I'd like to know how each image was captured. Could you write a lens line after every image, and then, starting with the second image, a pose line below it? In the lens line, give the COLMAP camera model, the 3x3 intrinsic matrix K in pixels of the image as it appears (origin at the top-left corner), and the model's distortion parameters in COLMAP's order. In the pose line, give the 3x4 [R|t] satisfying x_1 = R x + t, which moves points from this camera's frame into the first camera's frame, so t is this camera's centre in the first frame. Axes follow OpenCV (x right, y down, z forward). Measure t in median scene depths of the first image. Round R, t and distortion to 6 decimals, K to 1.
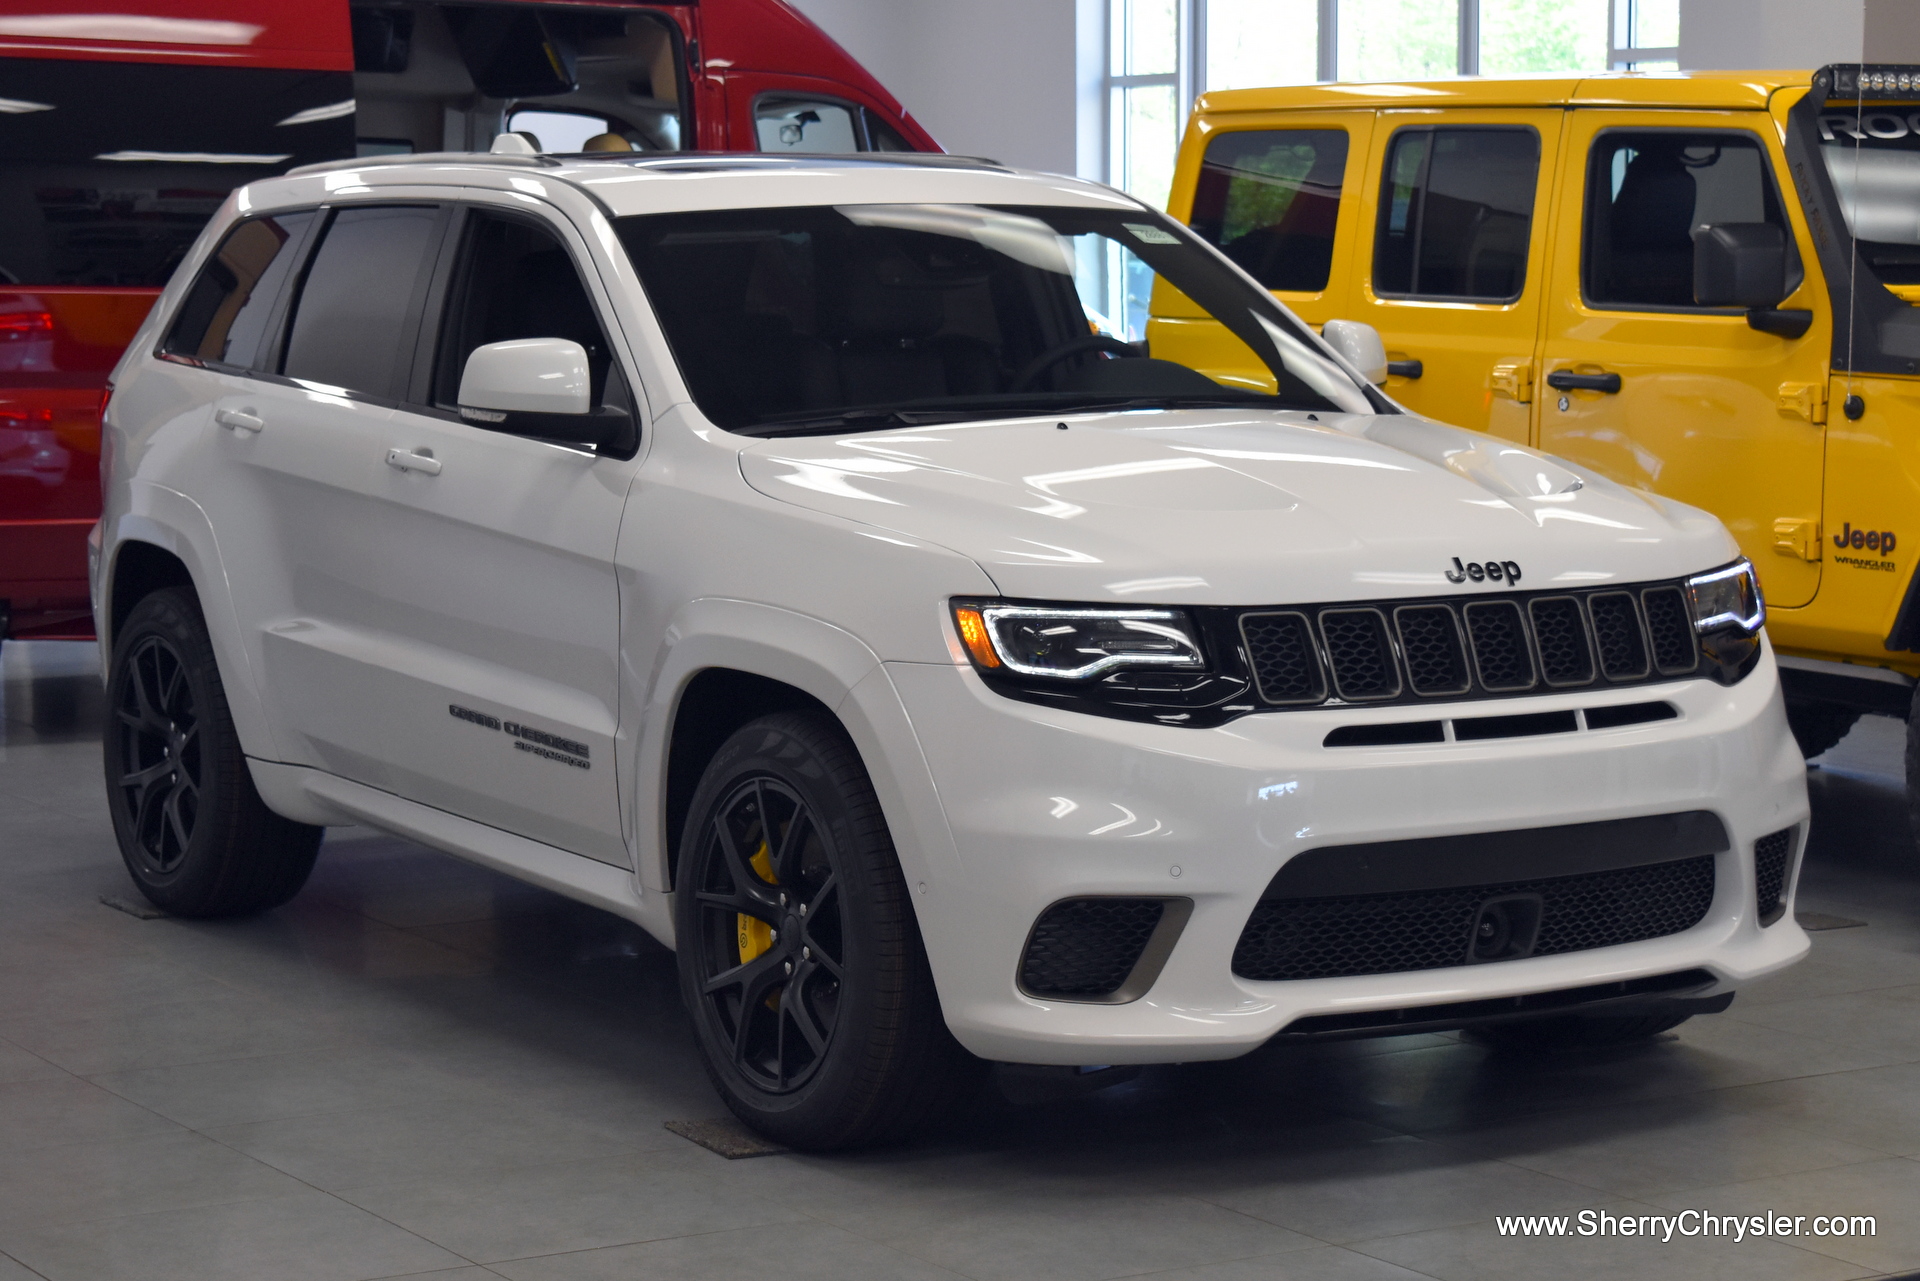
lens RADIAL K [[3772.5, 0, 961.3], [0, 3772.5, 640.3], [0, 0, 1]] dist [-0.028396, 0.000000]
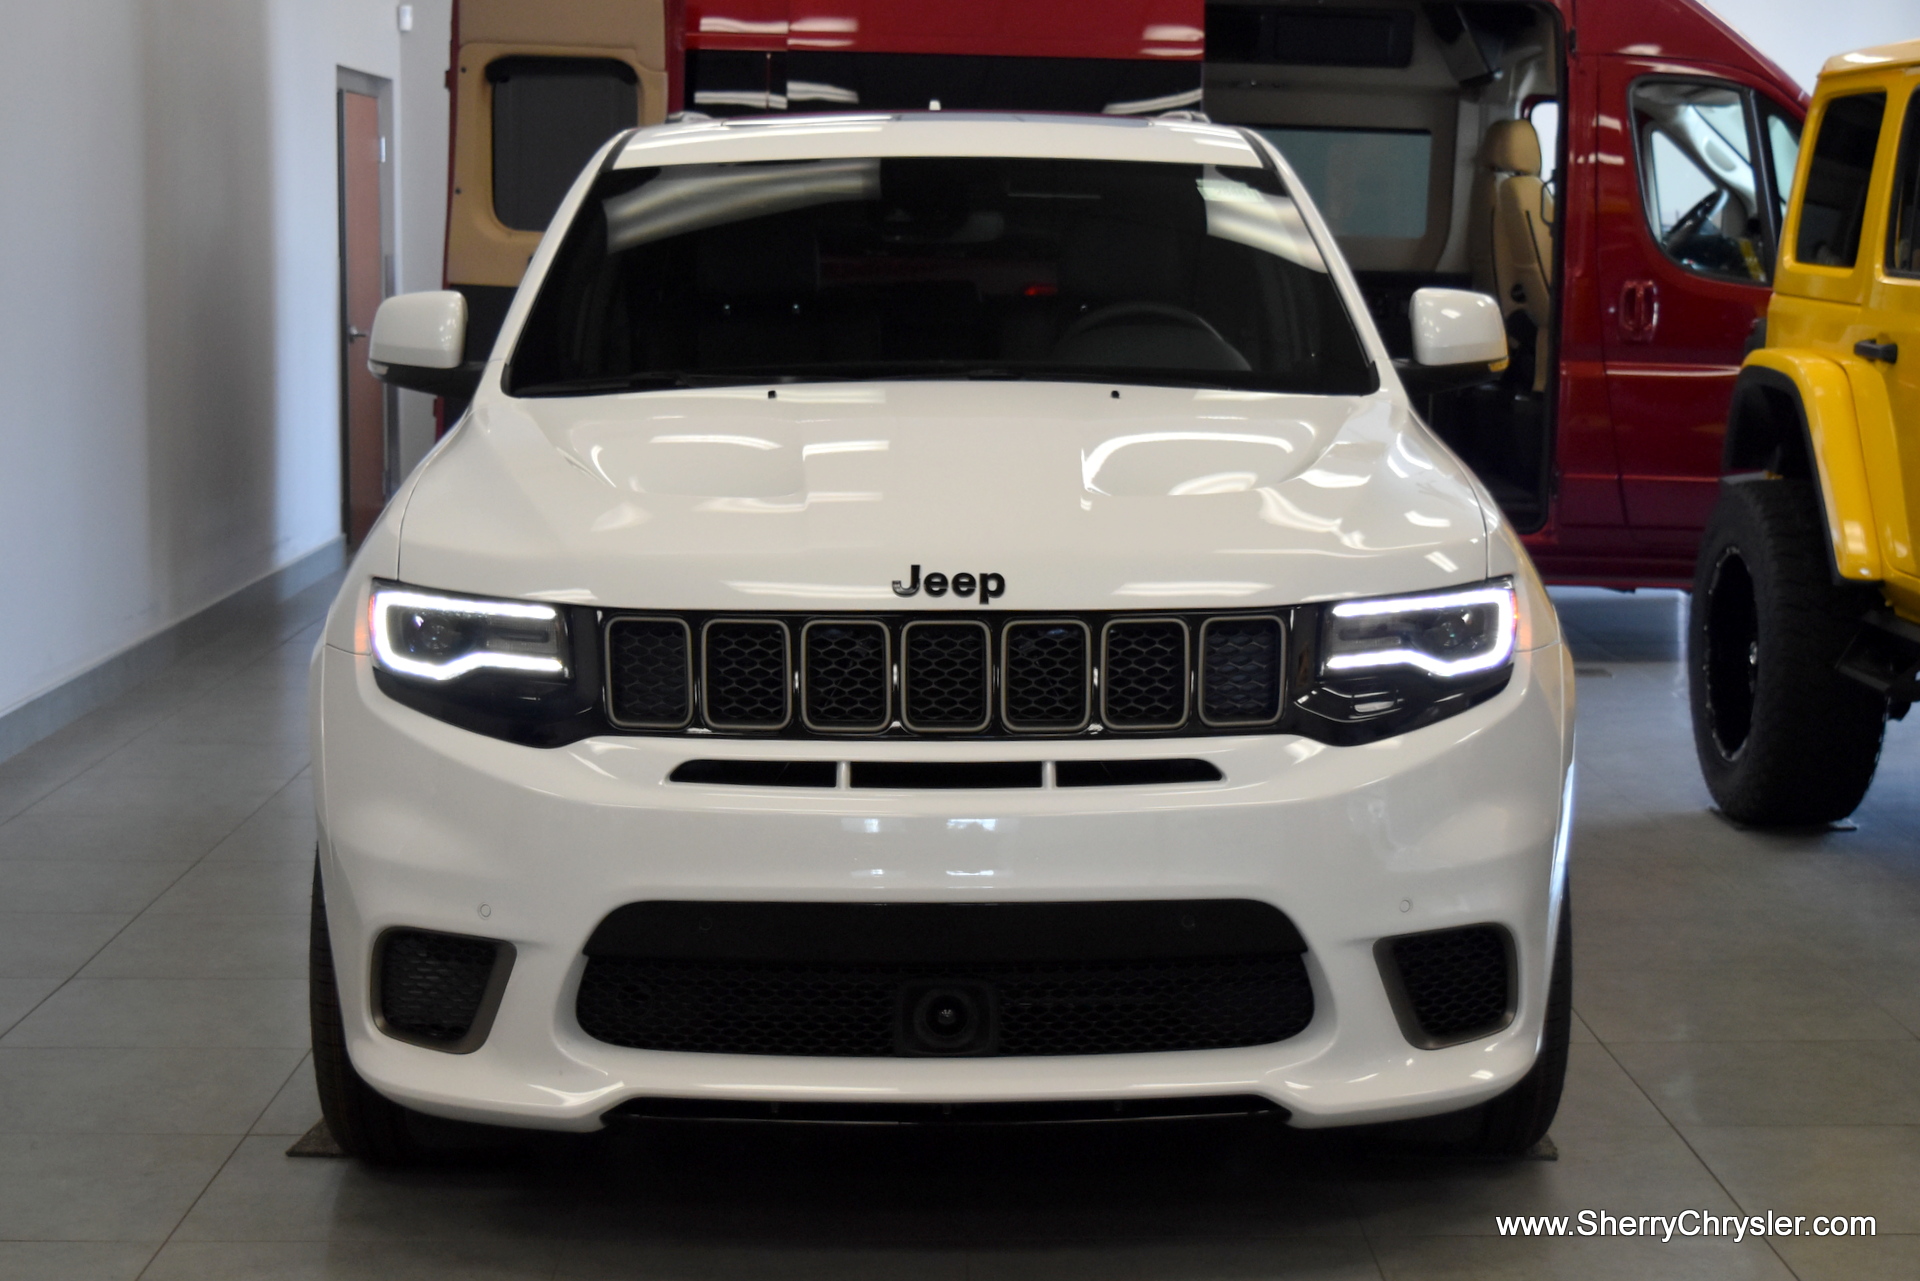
lens RADIAL K [[2974.2, 0, 954.9], [0, 2974.2, 652.3], [0, 0, 1]] dist [0.011477, 0.000000]
pose [[0.879504, 0.069968, -0.470720, 0.446496], [-0.053930, 0.997415, 0.047492, -0.034379], [0.472826, -0.016383, 0.881003, 0.429448]]
